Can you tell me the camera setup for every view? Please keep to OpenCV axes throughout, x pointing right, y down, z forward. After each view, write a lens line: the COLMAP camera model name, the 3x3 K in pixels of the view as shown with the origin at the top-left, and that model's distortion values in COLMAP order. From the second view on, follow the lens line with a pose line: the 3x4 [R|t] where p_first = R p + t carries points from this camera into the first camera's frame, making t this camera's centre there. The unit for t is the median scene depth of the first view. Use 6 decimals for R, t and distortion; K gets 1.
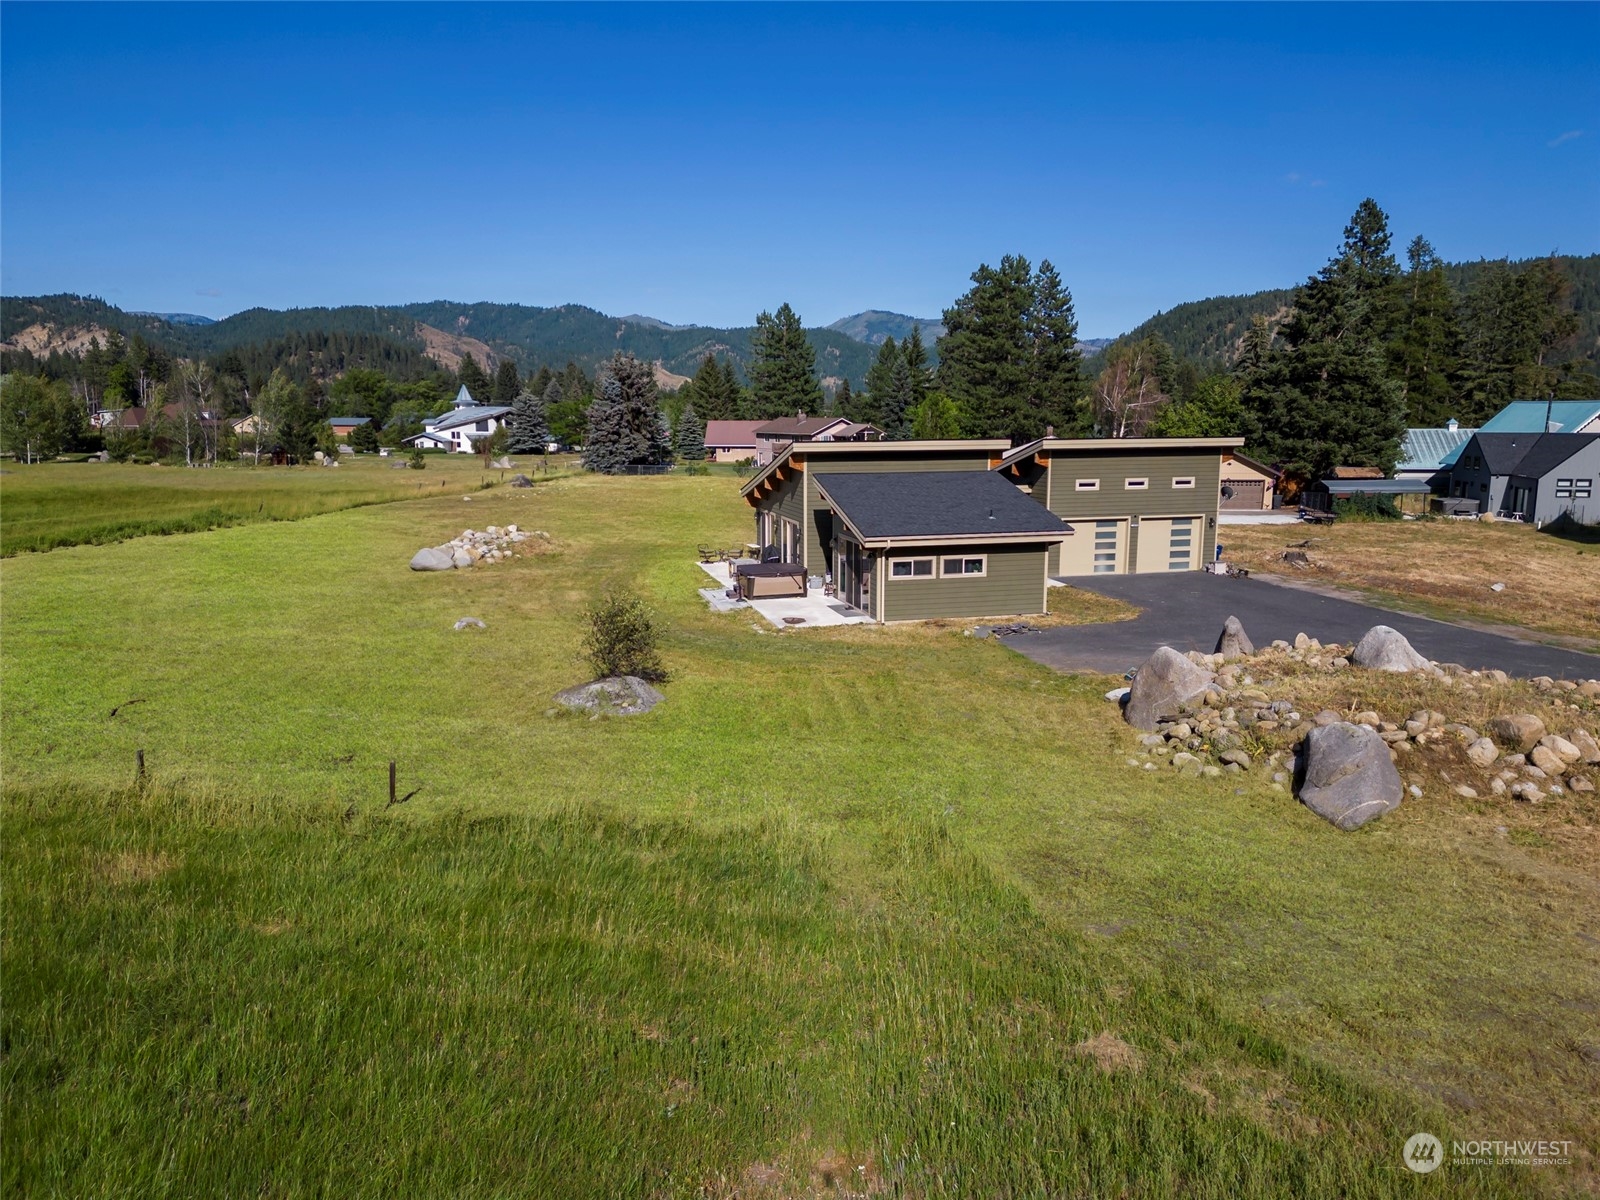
lens RADIAL K [[1113.1, 0, 800.0], [0, 1113.1, 600.0], [0, 0, 1]] dist [0.085737, -0.090004]
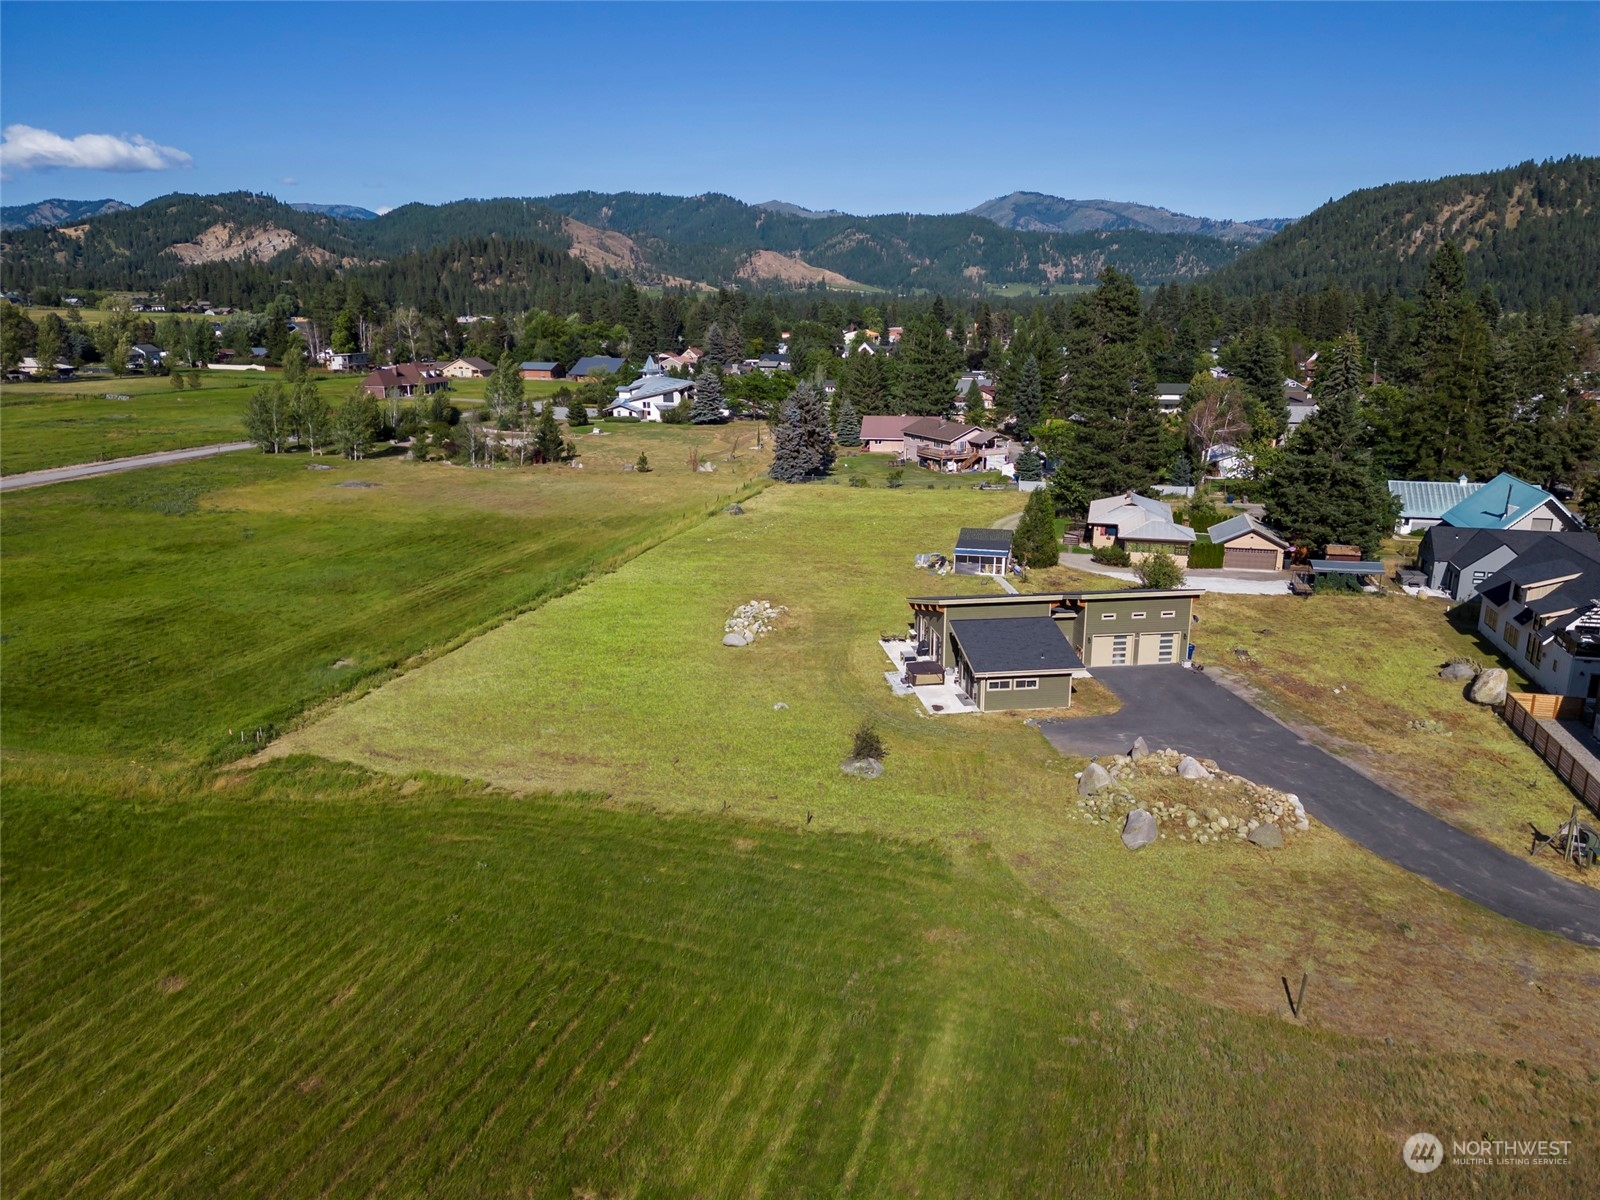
lens RADIAL K [[1113.1, 0, 800.0], [0, 1113.1, 600.0], [0, 0, 1]] dist [0.085737, -0.090004]
pose [[0.992787, 0.029603, -0.116176, -0.006227], [-0.018452, 0.995219, 0.095913, -0.091869], [0.118460, -0.093077, 0.988587, -0.250194]]
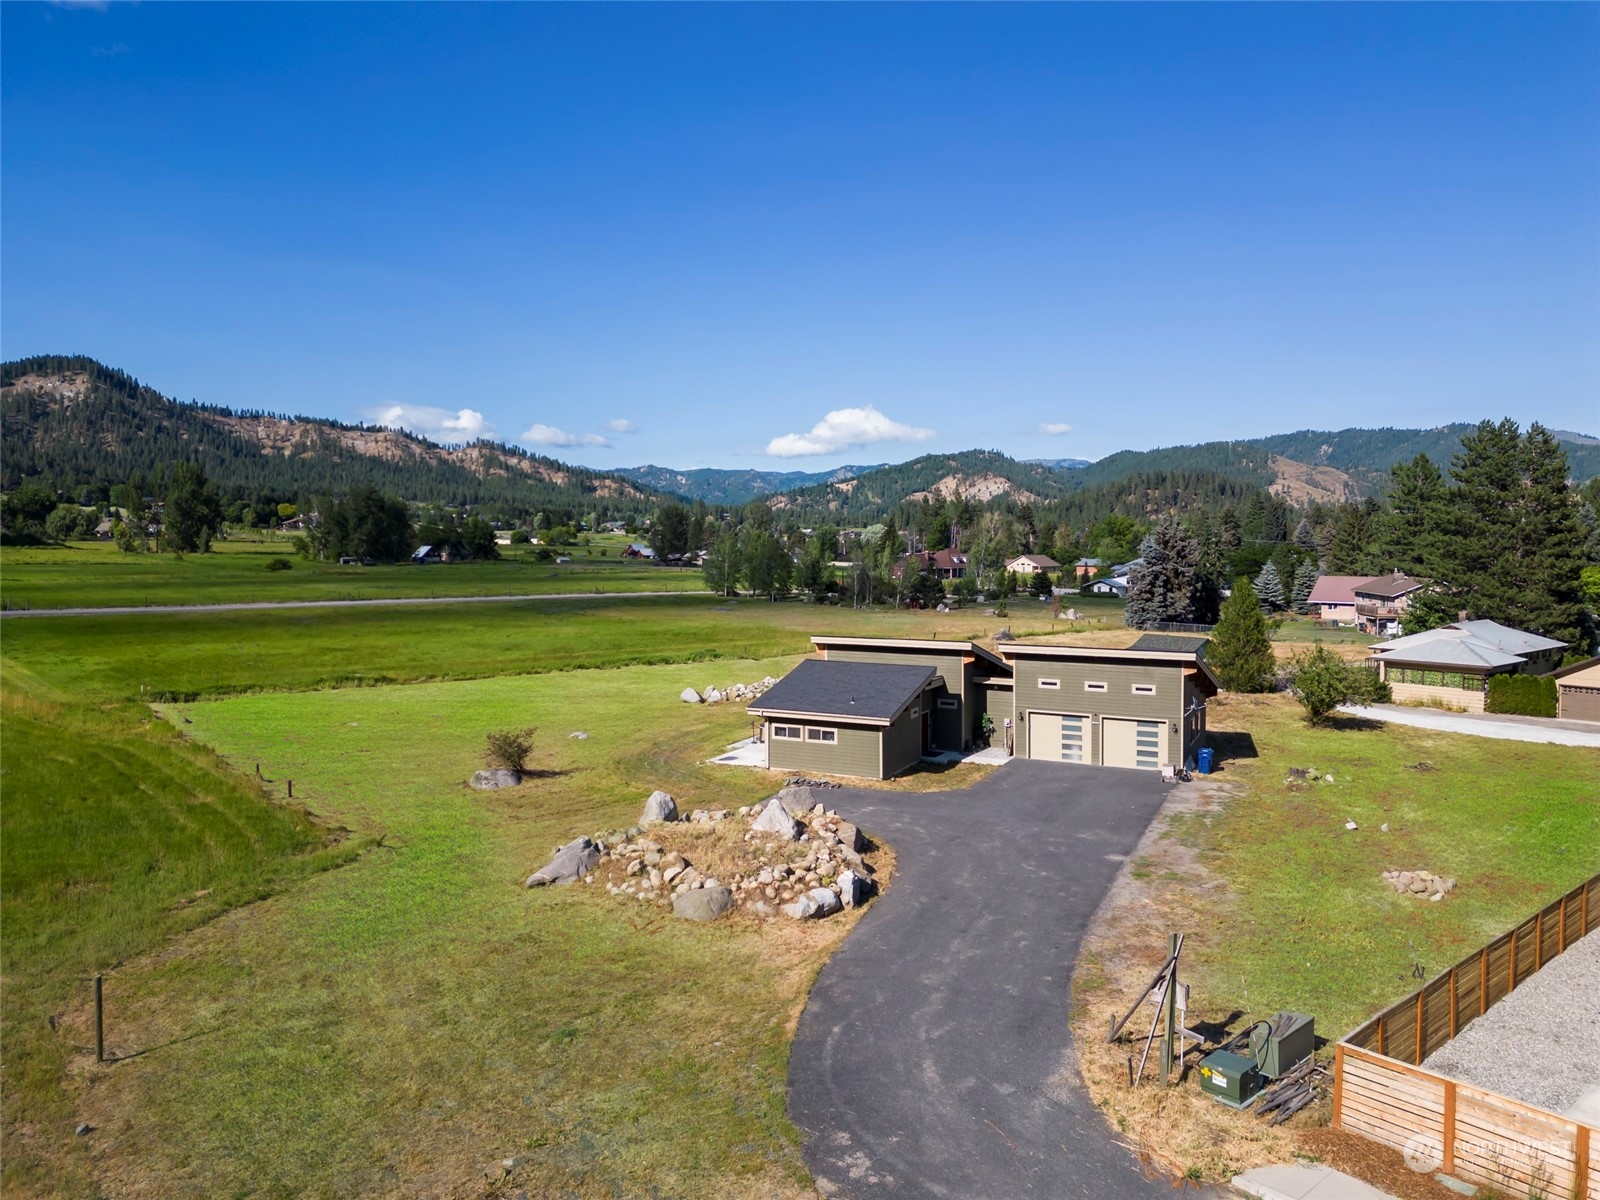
lens RADIAL K [[1108.3, 0, 772.1], [0, 1108.3, 601.0], [0, 0, 1]] dist [0.035682, -0.049601]
pose [[0.733043, 0.035093, -0.679276, 0.267580], [-0.111229, 0.991410, -0.068814, -0.024357], [0.671026, 0.125998, 0.730649, -0.020989]]
